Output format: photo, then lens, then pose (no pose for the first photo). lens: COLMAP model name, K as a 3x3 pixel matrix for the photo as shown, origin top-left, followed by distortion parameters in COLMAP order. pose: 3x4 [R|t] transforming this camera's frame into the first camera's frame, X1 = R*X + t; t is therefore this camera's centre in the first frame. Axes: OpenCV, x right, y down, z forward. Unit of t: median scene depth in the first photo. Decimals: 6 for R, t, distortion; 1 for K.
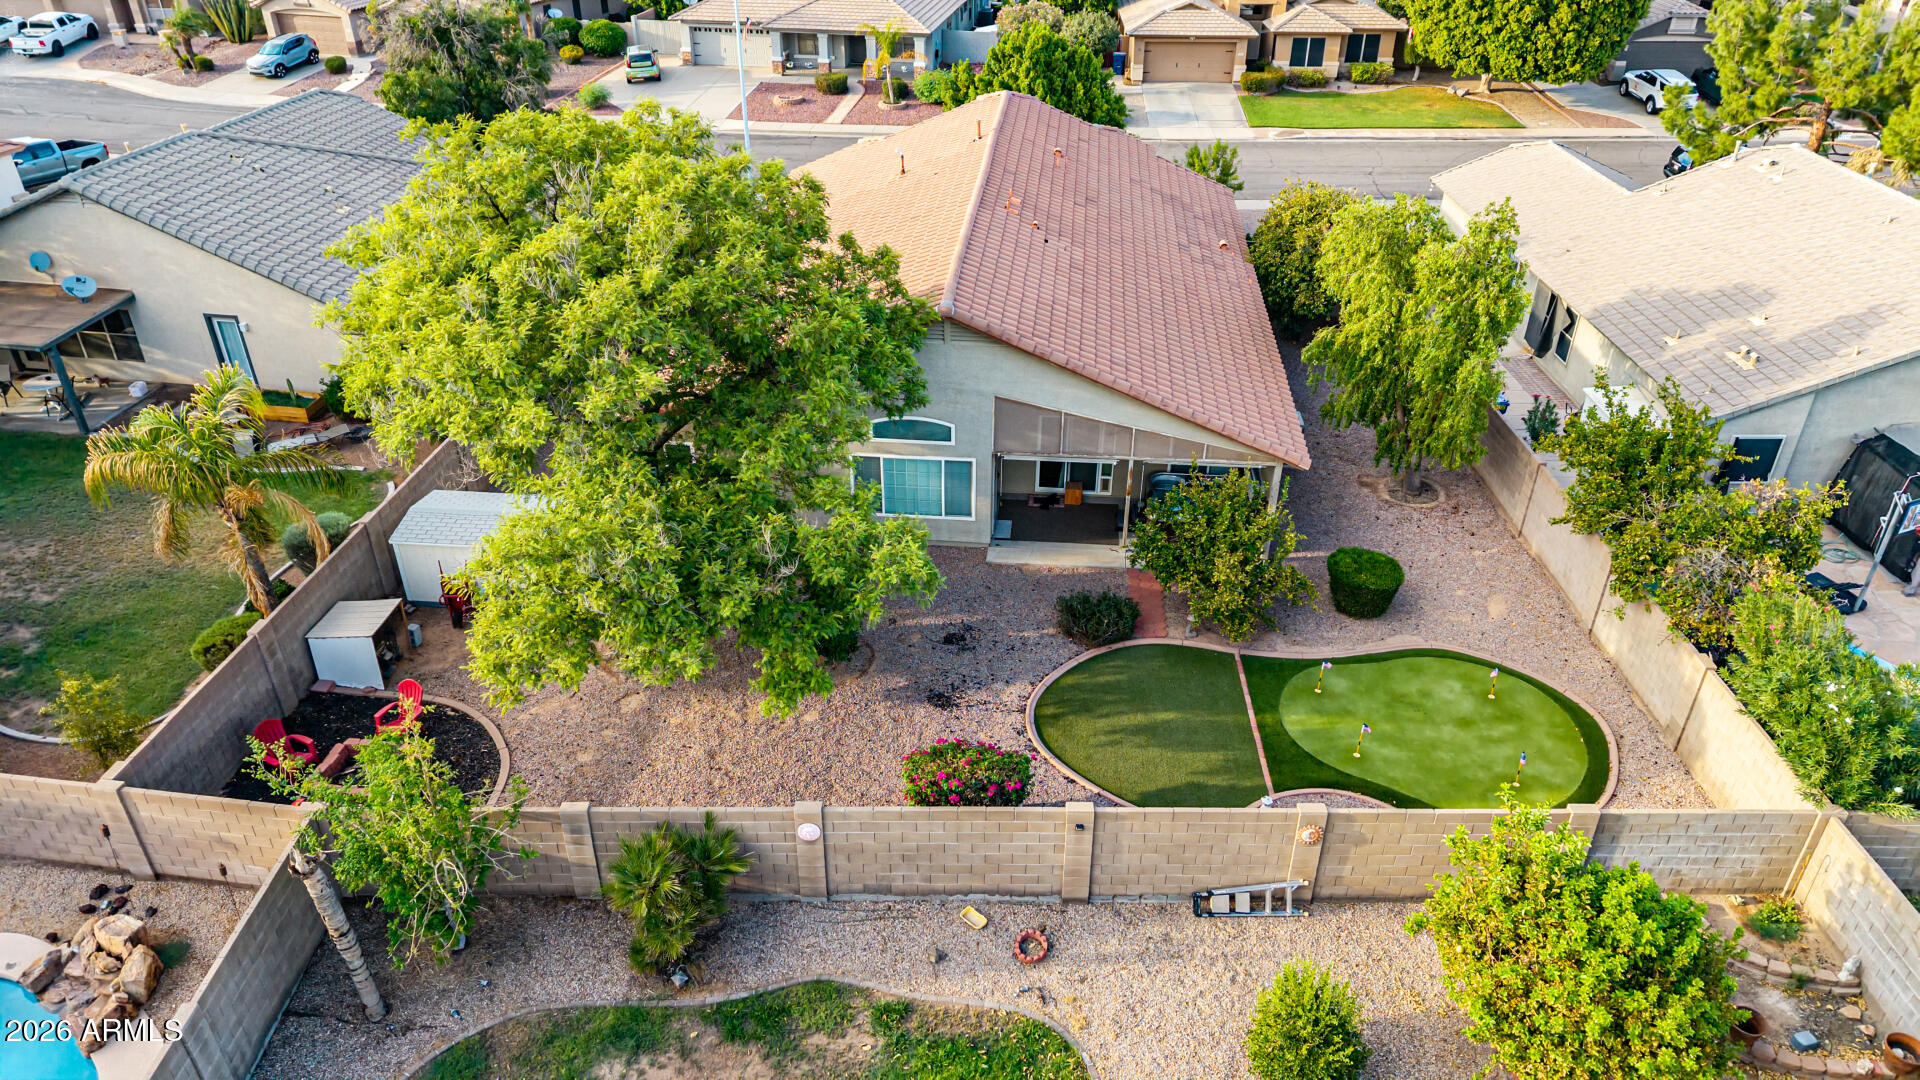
lens RADIAL K [[1284.9, 0, 960.0], [0, 1284.9, 540.0], [0, 0, 1]] dist [0.000900, 0.000237]
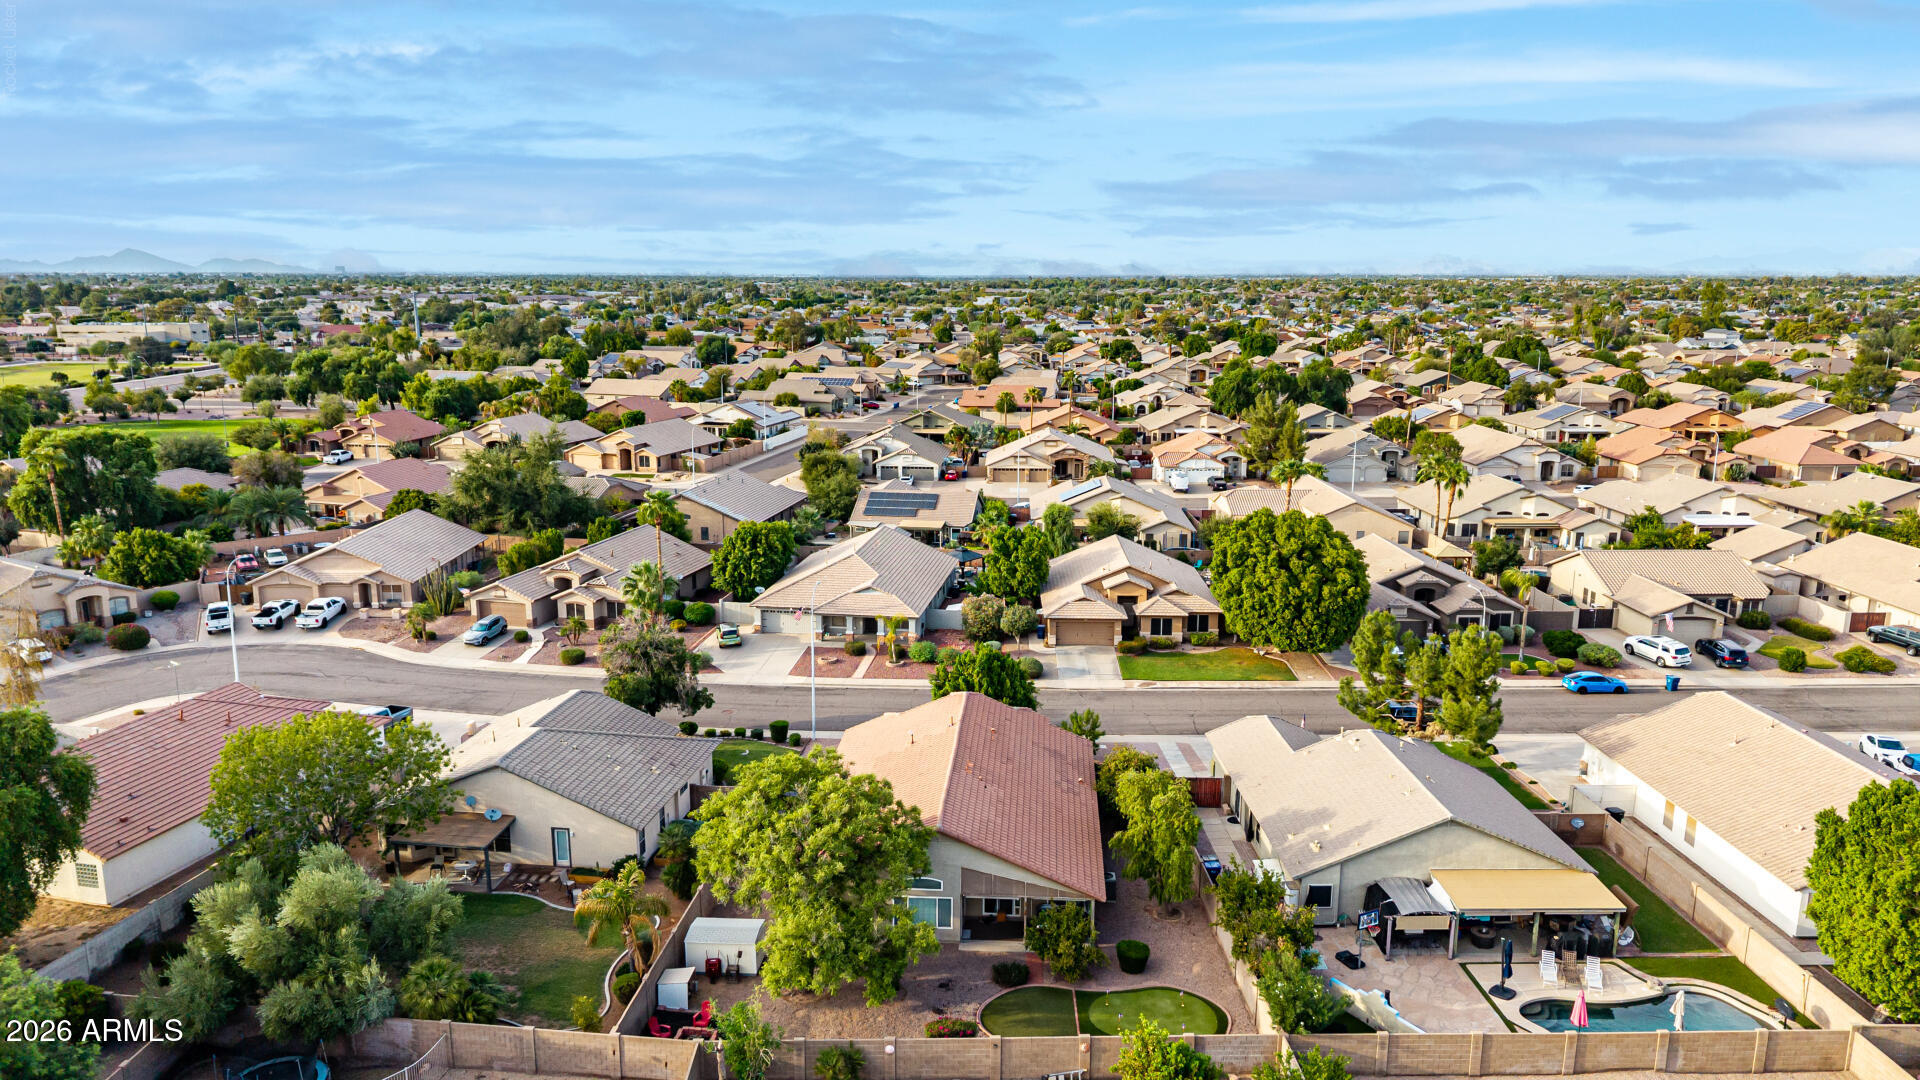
lens RADIAL K [[1287.6, 0, 960.0], [0, 1287.6, 540.0], [0, 0, 1]] dist [0.117754, -0.208235]
pose [[0.999705, -0.003800, 0.023973, -0.022495], [0.011555, 0.943077, -0.332375, 0.082137], [-0.021345, 0.332554, 0.942843, -1.090042]]
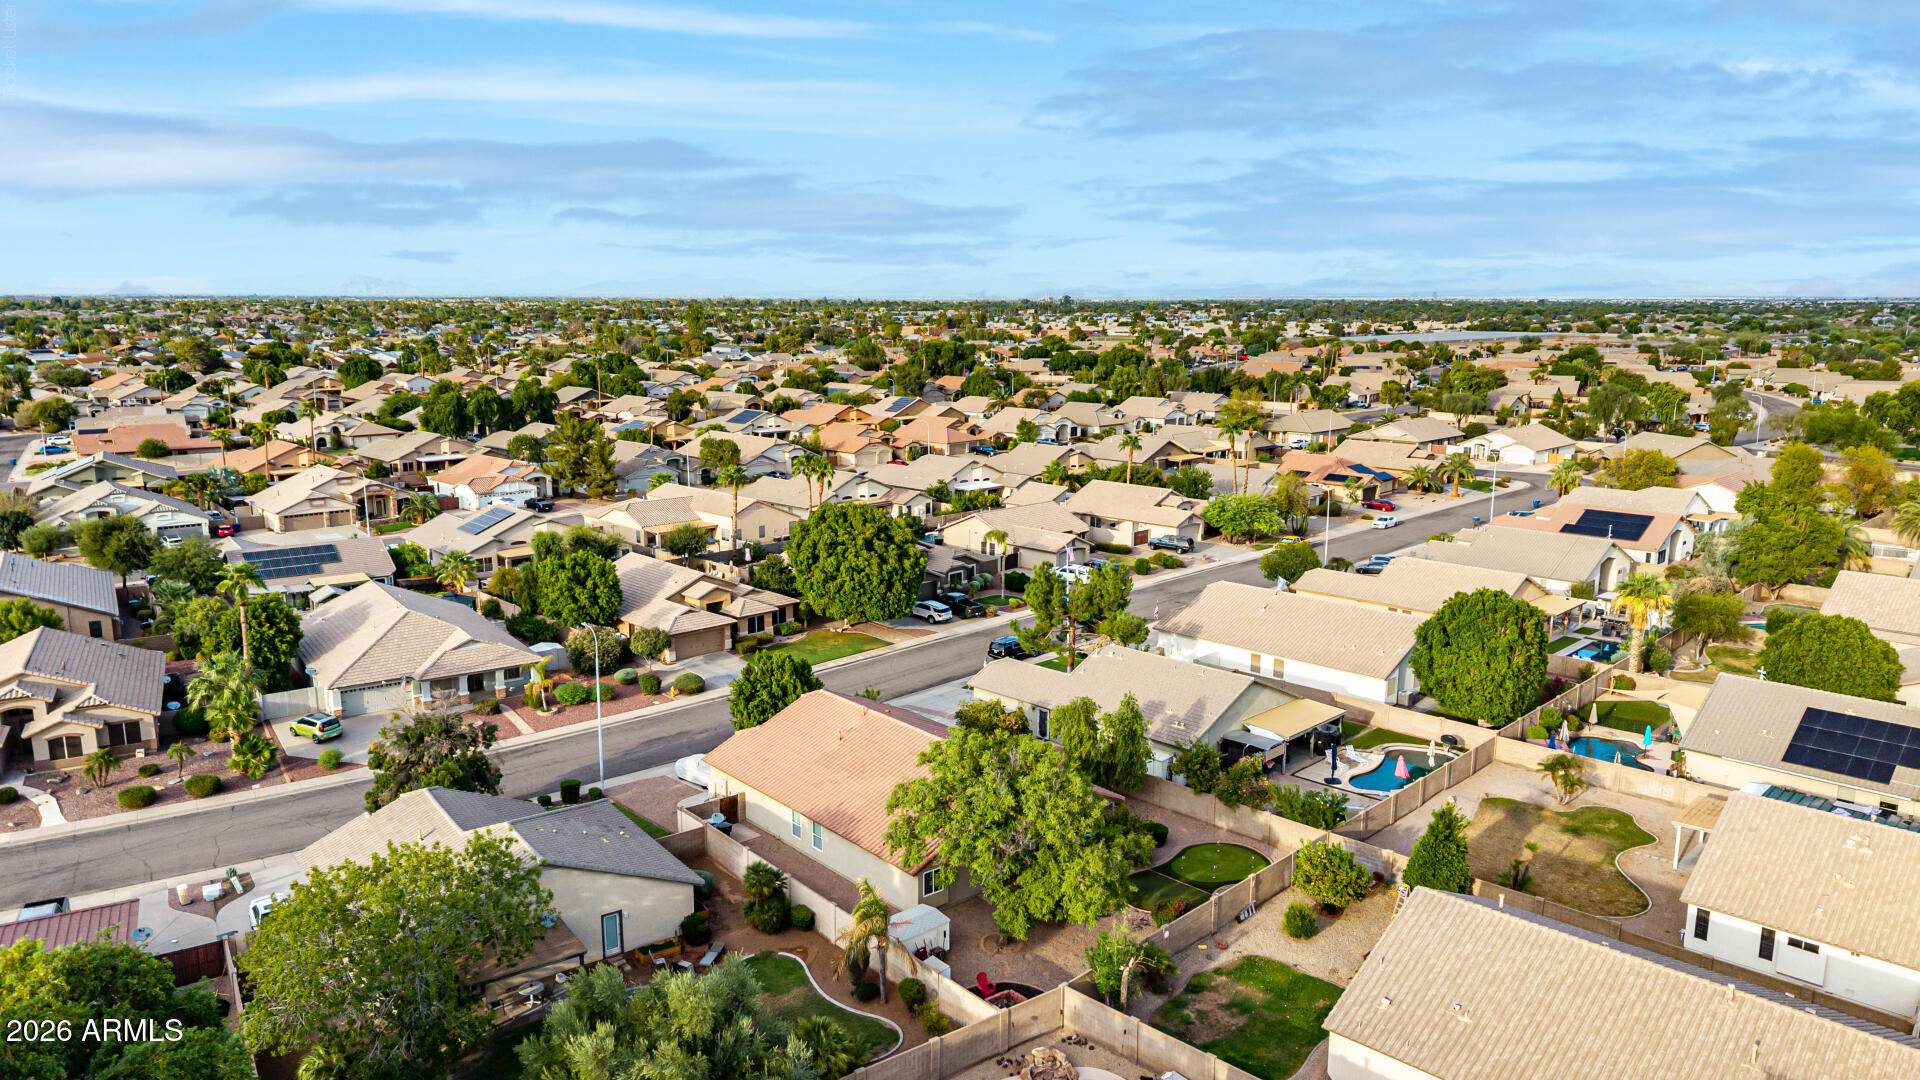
lens RADIAL K [[1283.3, 0, 976.7], [0, 1283.3, 542.2], [0, 0, 1]] dist [0.032554, -0.001667]
pose [[0.682631, -0.132351, 0.718678, -1.530916], [0.372856, 0.908897, -0.186774, -0.134751], [-0.628485, 0.395461, 0.669789, -0.700097]]
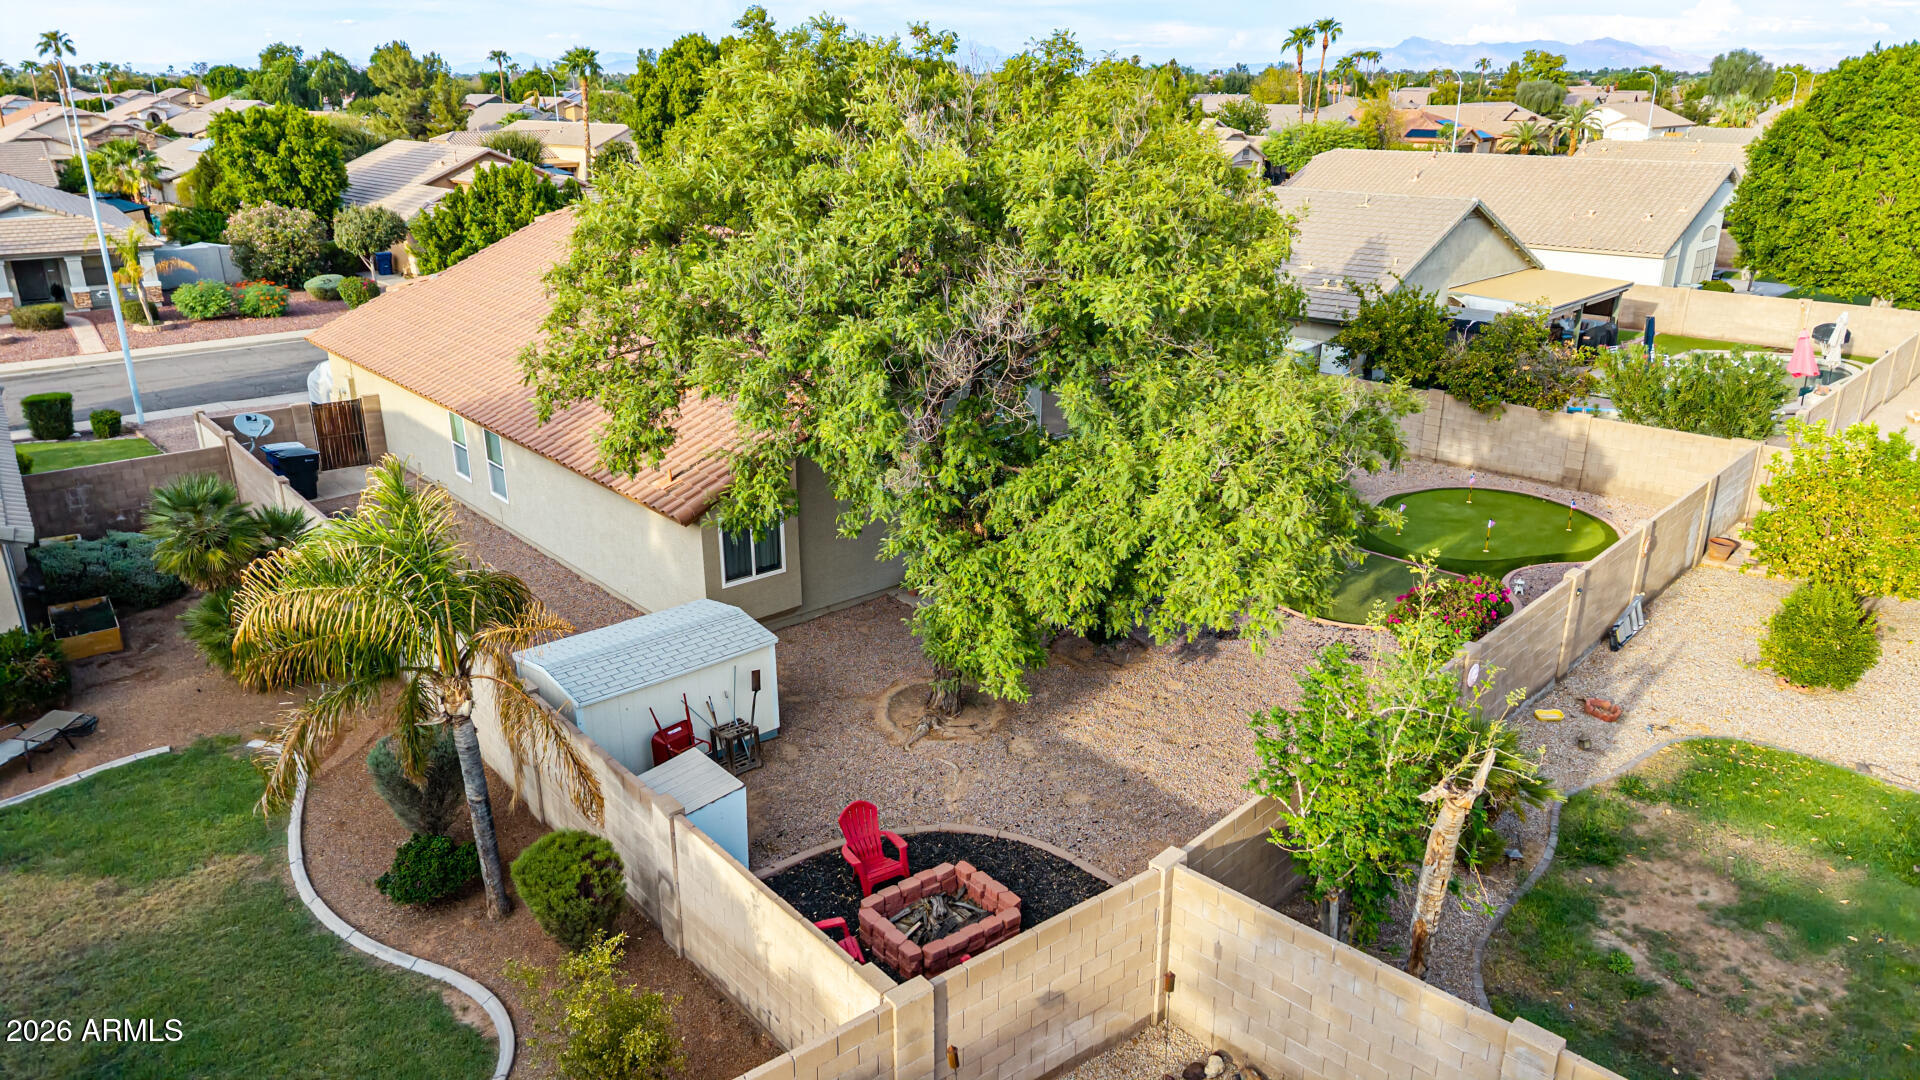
lens RADIAL K [[1284.9, 0, 960.0], [0, 1284.9, 540.0], [0, 0, 1]] dist [0.000900, 0.000237]
pose [[0.683455, -0.247148, 0.686882, -0.608686], [0.380302, 0.923716, -0.046040, 0.020104], [-0.623105, 0.292689, 0.725309, 0.314051]]
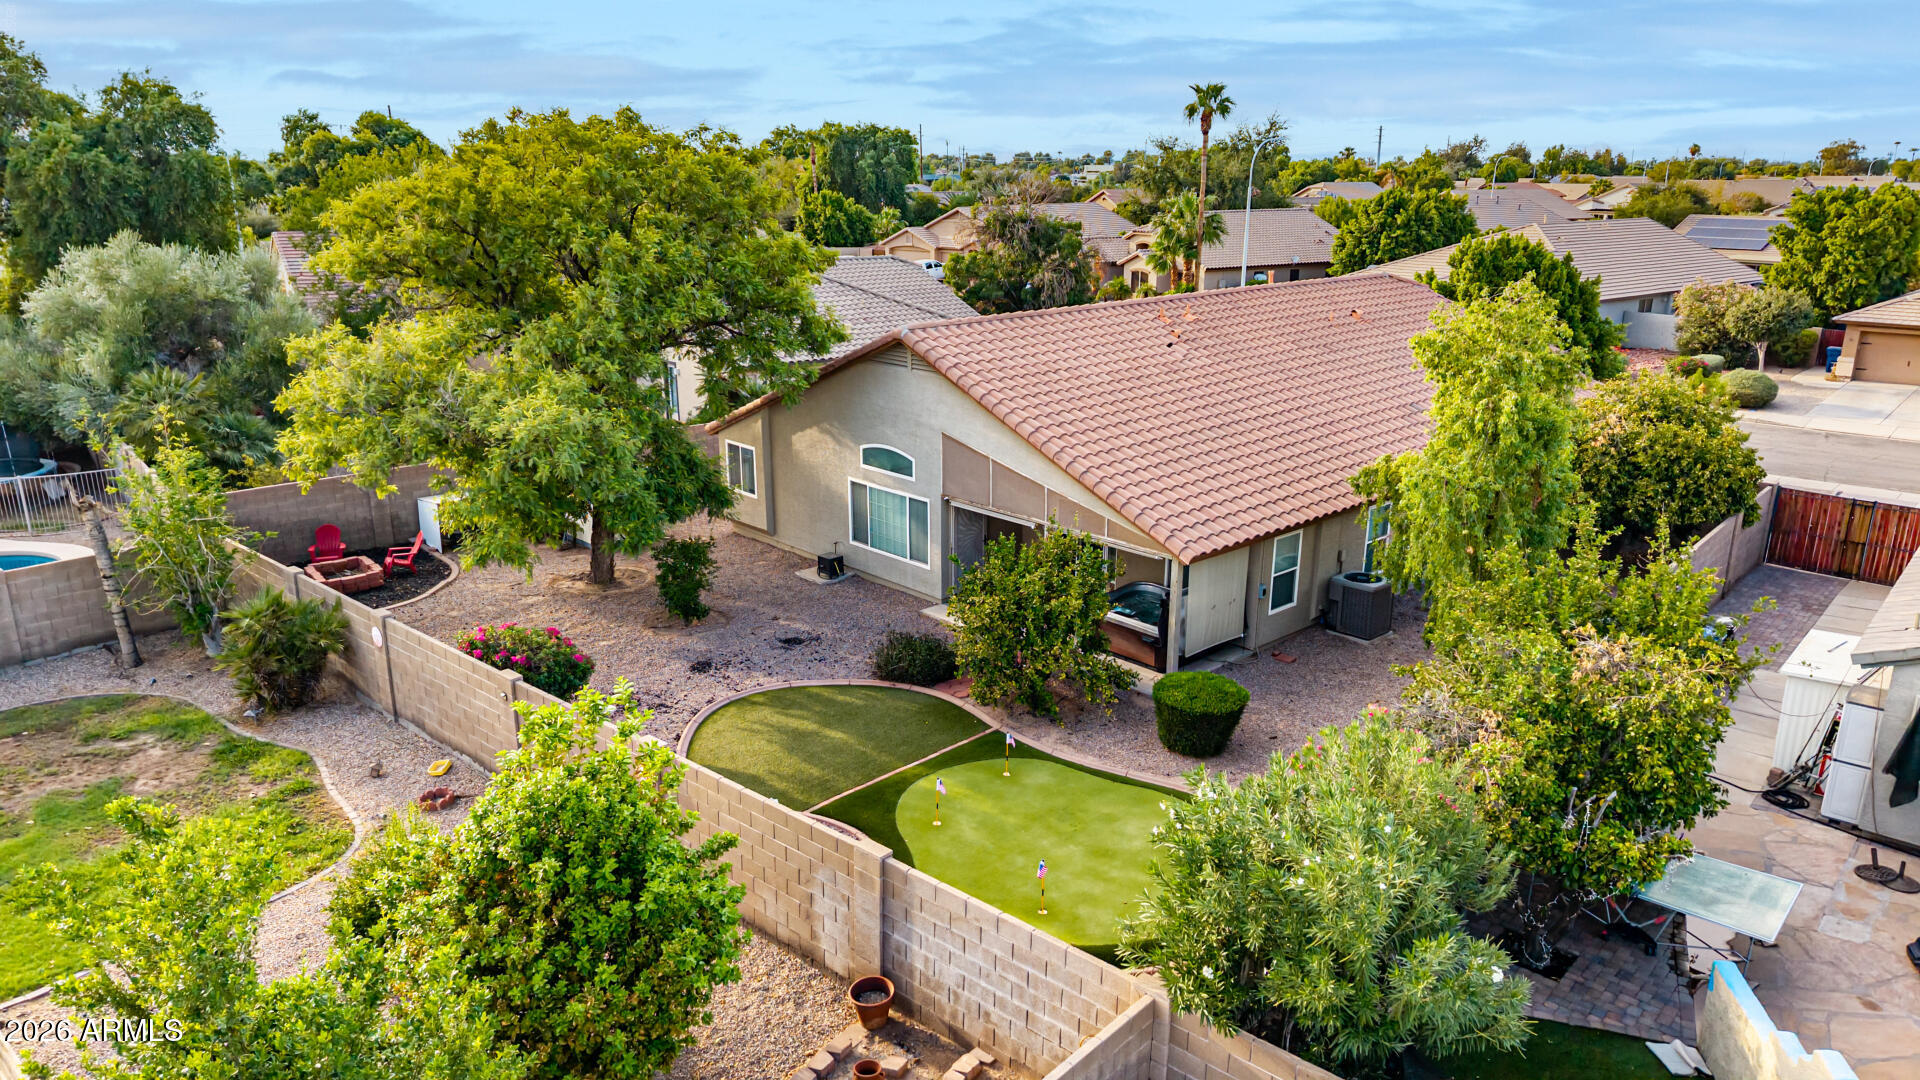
lens RADIAL K [[1283.3, 0, 976.7], [0, 1283.3, 542.2], [0, 0, 1]] dist [0.032554, -0.001667]
pose [[0.748471, 0.186669, -0.636354, 0.580583], [-0.348128, 0.927317, -0.137443, 0.076680], [0.564445, 0.324404, 0.759054, 0.255743]]
